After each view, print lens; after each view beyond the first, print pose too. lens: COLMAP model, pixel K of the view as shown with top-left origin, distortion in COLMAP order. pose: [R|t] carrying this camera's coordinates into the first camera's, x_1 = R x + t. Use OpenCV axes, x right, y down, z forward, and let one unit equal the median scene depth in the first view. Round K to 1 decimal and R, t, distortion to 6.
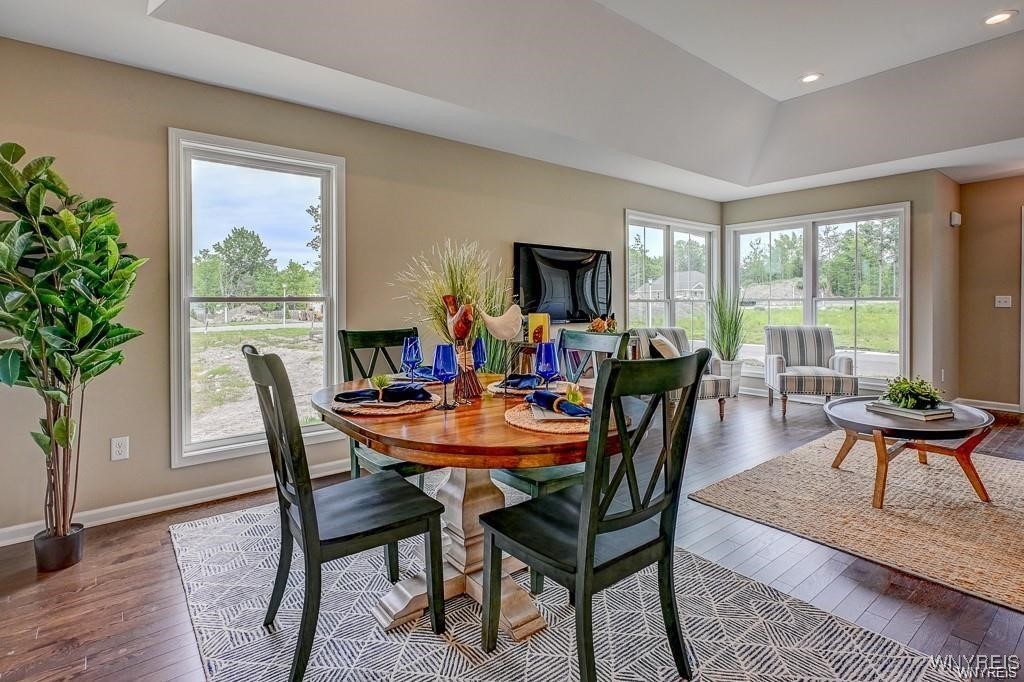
lens RADIAL K [[503.7, 0, 514.2], [0, 503.7, 306.0], [0, 0, 1]] dist [-0.006285, 0.001012]
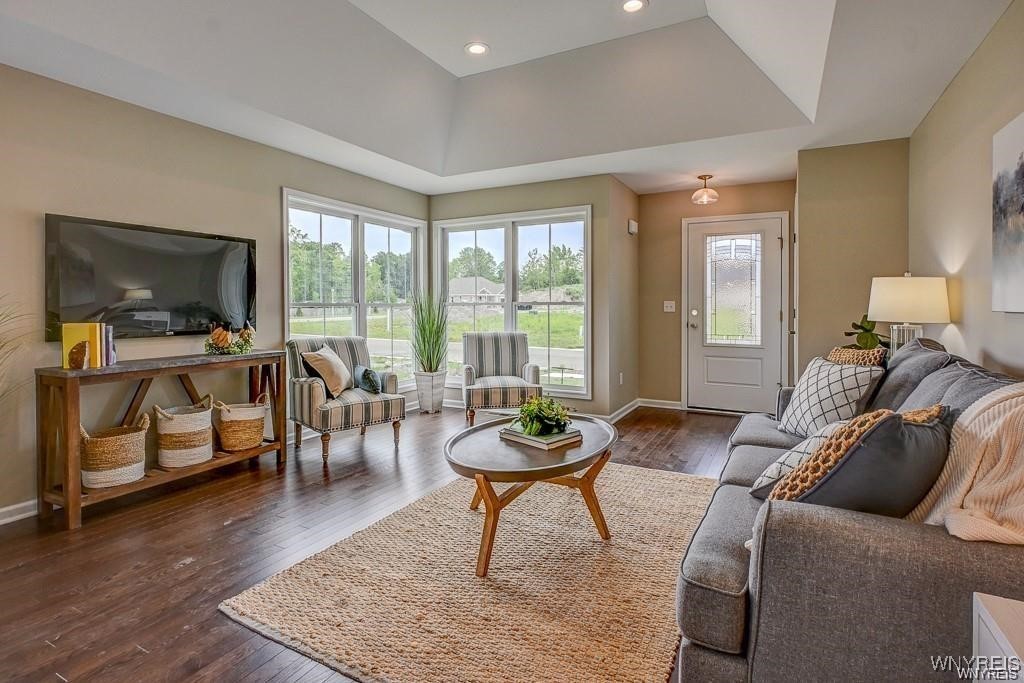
lens RADIAL K [[503.7, 0, 514.2], [0, 503.7, 306.5], [0, 0, 1]] dist [-0.006285, 0.001012]
pose [[0.917694, 0.001175, 0.397287, 0.248377], [0.001701, 0.999975, -0.006888, -0.001253], [-0.397285, 0.006997, 0.917669, 0.145836]]
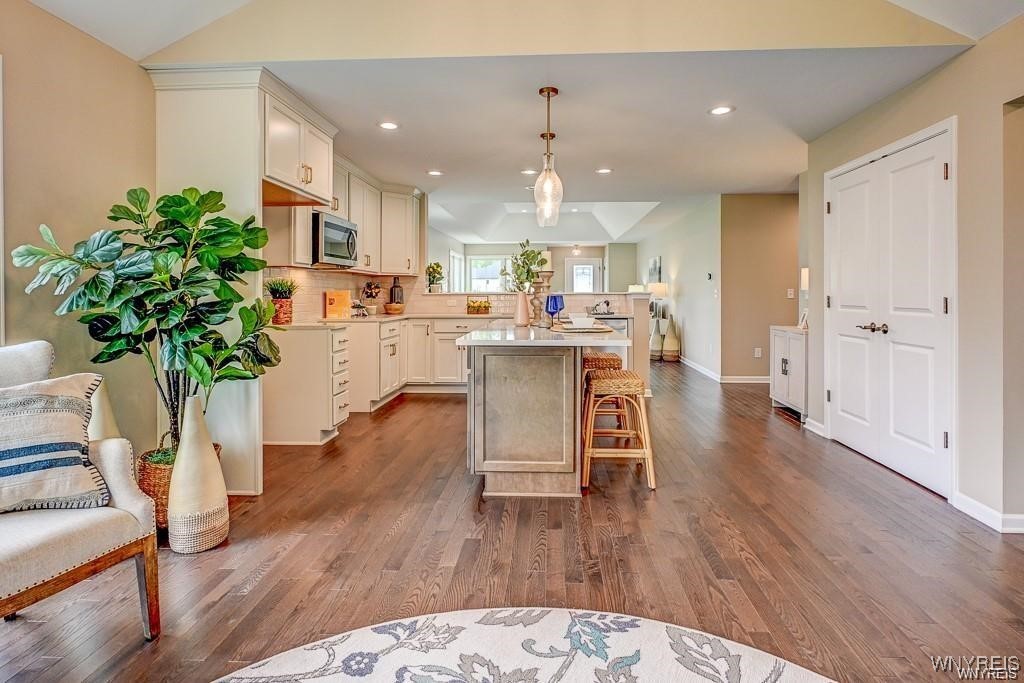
lens RADIAL K [[503.7, 0, 514.2], [0, 503.7, 306.5], [0, 0, 1]] dist [-0.006285, 0.001012]
pose [[0.680643, -0.021071, 0.732312, -1.201909], [0.008730, 0.999749, 0.020652, 0.004484], [-0.732563, -0.007663, 0.680656, -0.661093]]
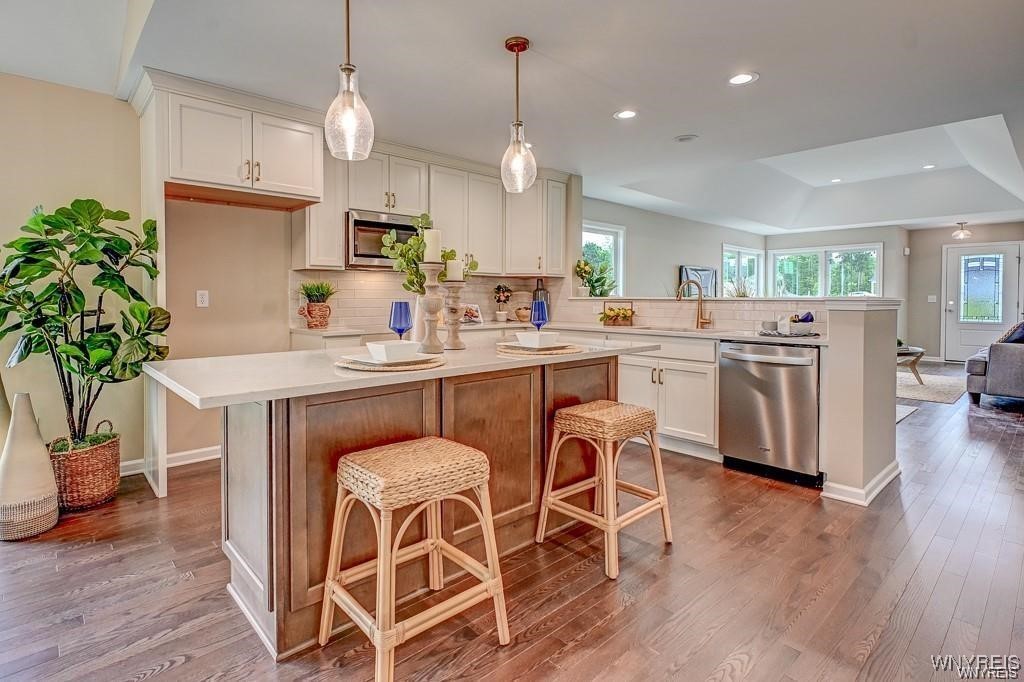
lens RADIAL K [[503.7, 0, 514.2], [0, 503.7, 306.0], [0, 0, 1]] dist [-0.006285, 0.001012]
pose [[0.997351, 0.000845, 0.072734, -0.621347], [-0.001435, 0.999966, 0.008063, 0.004334], [-0.072725, -0.008146, 0.997319, -0.657111]]
